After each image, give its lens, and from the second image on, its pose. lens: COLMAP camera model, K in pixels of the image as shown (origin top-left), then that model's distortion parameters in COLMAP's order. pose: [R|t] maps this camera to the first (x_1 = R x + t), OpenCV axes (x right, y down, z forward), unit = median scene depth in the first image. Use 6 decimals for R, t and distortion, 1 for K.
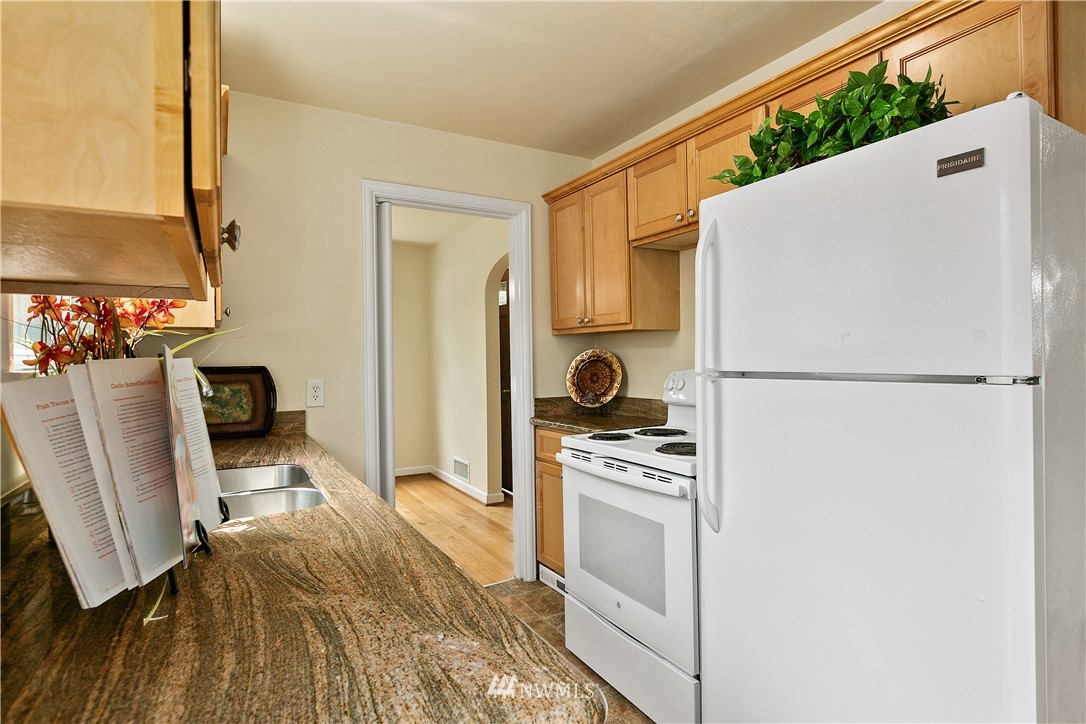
lens RADIAL K [[569.4, 0, 546.3], [0, 569.4, 359.1], [0, 0, 1]] dist [-0.000109, 0.000478]
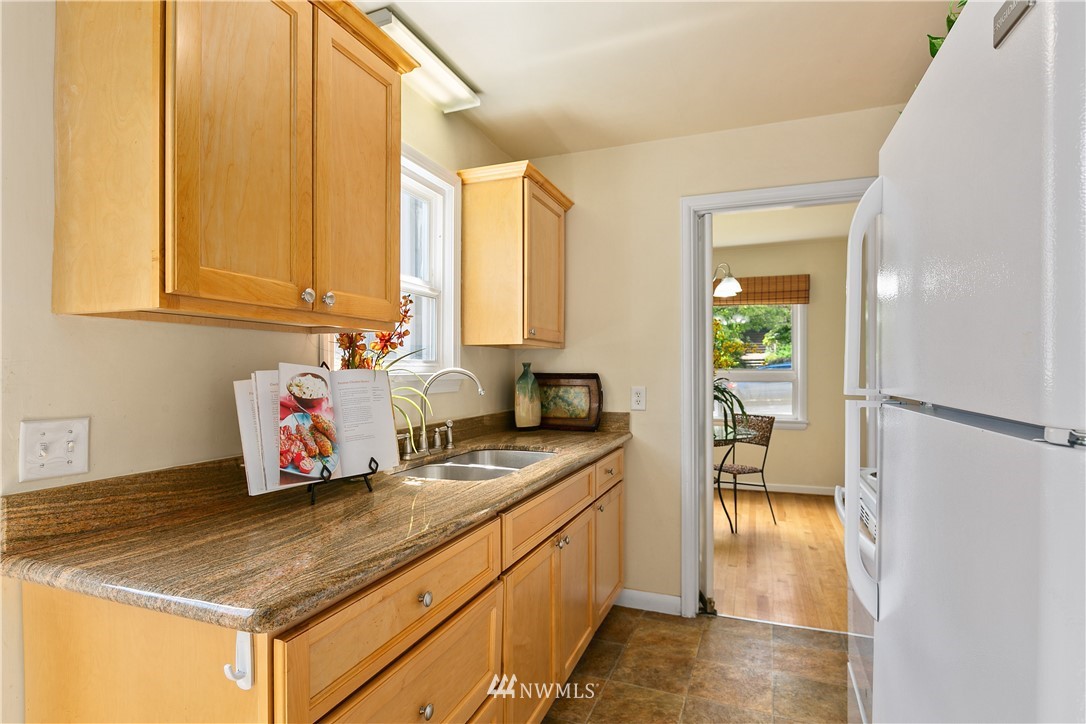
lens RADIAL K [[569.4, 0, 534.2], [0, 569.4, 370.9], [0, 0, 1]] dist [-0.000109, 0.000478]
pose [[0.626324, 0.014888, -0.779421, 1.163656], [-0.006625, 0.999883, 0.013775, -0.027162], [0.779535, -0.003465, 0.626349, 0.449004]]
